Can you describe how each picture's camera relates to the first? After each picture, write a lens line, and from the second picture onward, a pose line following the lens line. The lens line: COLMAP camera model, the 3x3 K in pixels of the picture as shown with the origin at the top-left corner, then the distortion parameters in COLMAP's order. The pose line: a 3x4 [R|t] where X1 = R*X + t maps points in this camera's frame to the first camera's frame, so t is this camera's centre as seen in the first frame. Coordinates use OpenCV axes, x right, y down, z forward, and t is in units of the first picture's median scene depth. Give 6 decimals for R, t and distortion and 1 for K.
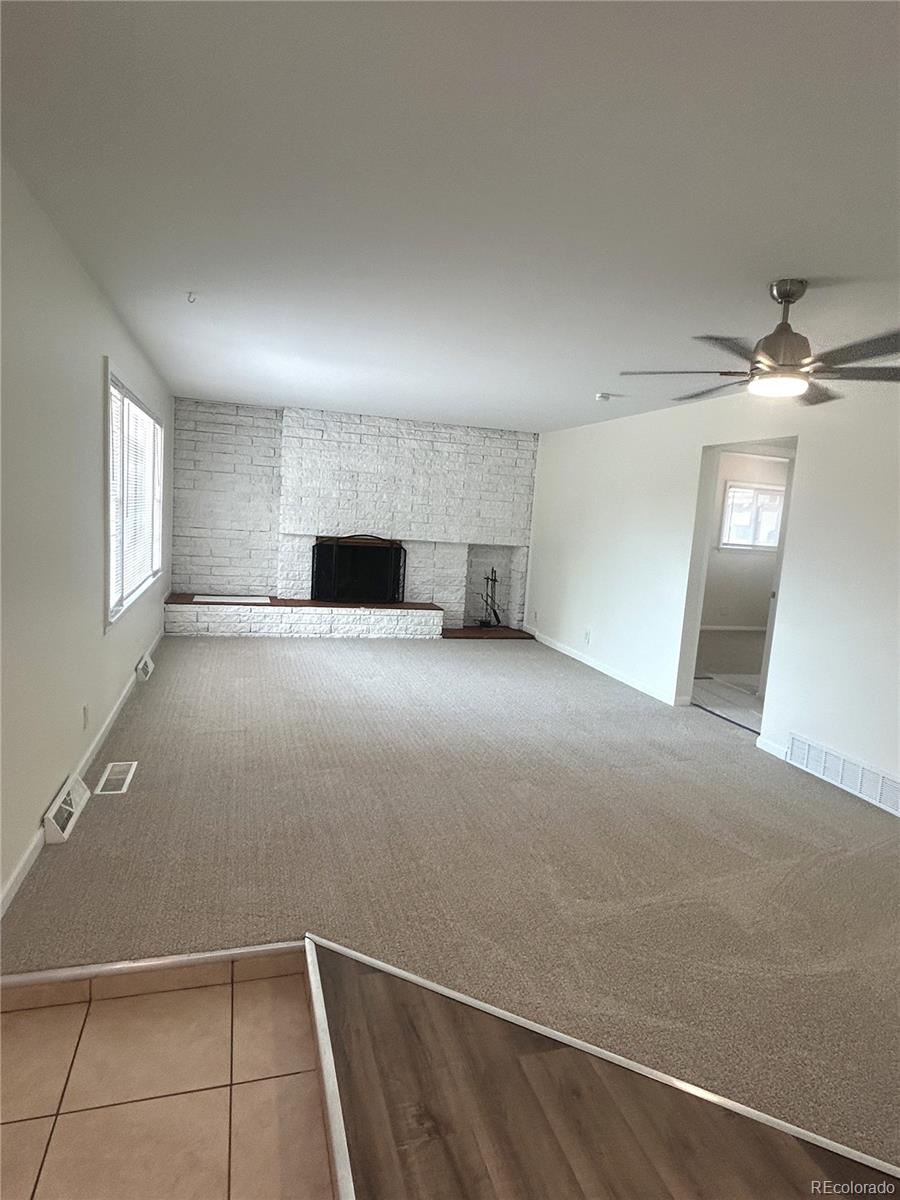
lens RADIAL K [[684.7, 0, 448.9], [0, 684.7, 600.3], [0, 0, 1]] dist [-0.000291, -0.001436]
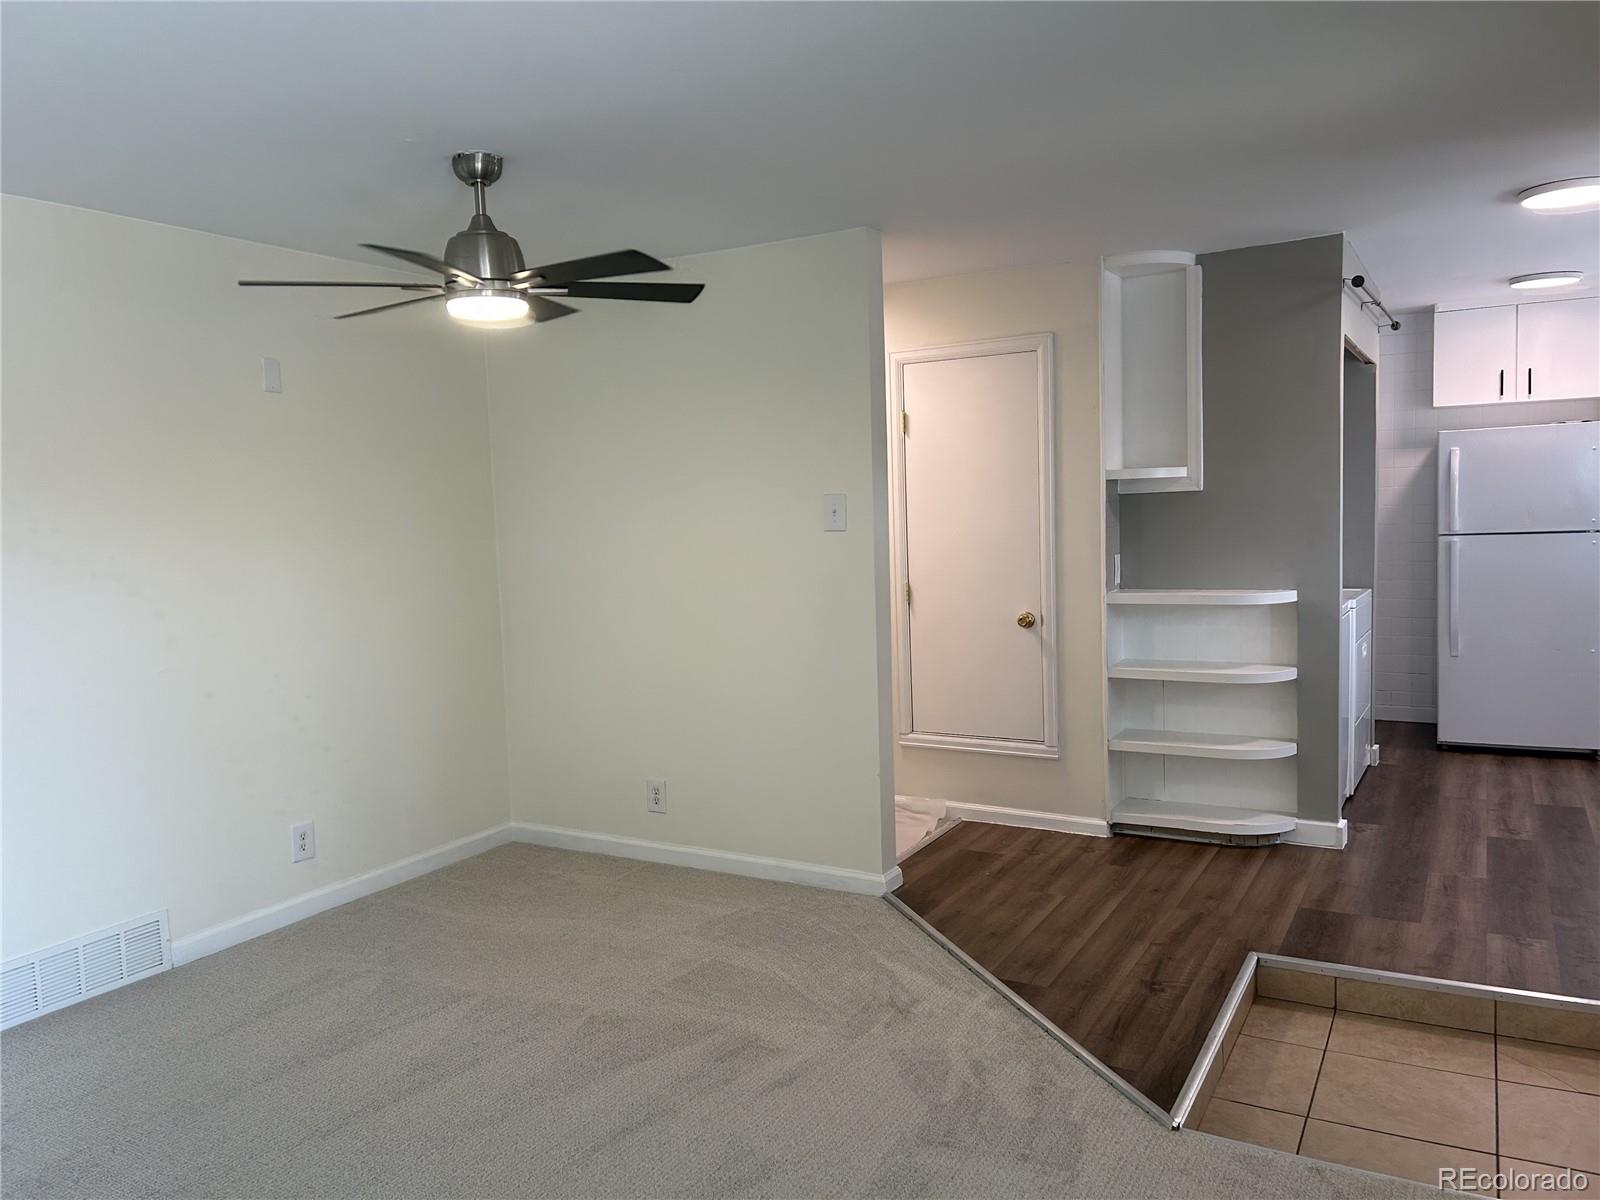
lens RADIAL K [[1200.1, 0, 823.5], [0, 1200.1, 624.0], [0, 0, 1]] dist [0.068665, -0.069936]
pose [[-0.705651, -0.116894, 0.698851, -0.245380], [0.077532, 0.967637, 0.240139, -0.102187], [-0.704305, 0.223638, -0.673751, 0.638774]]
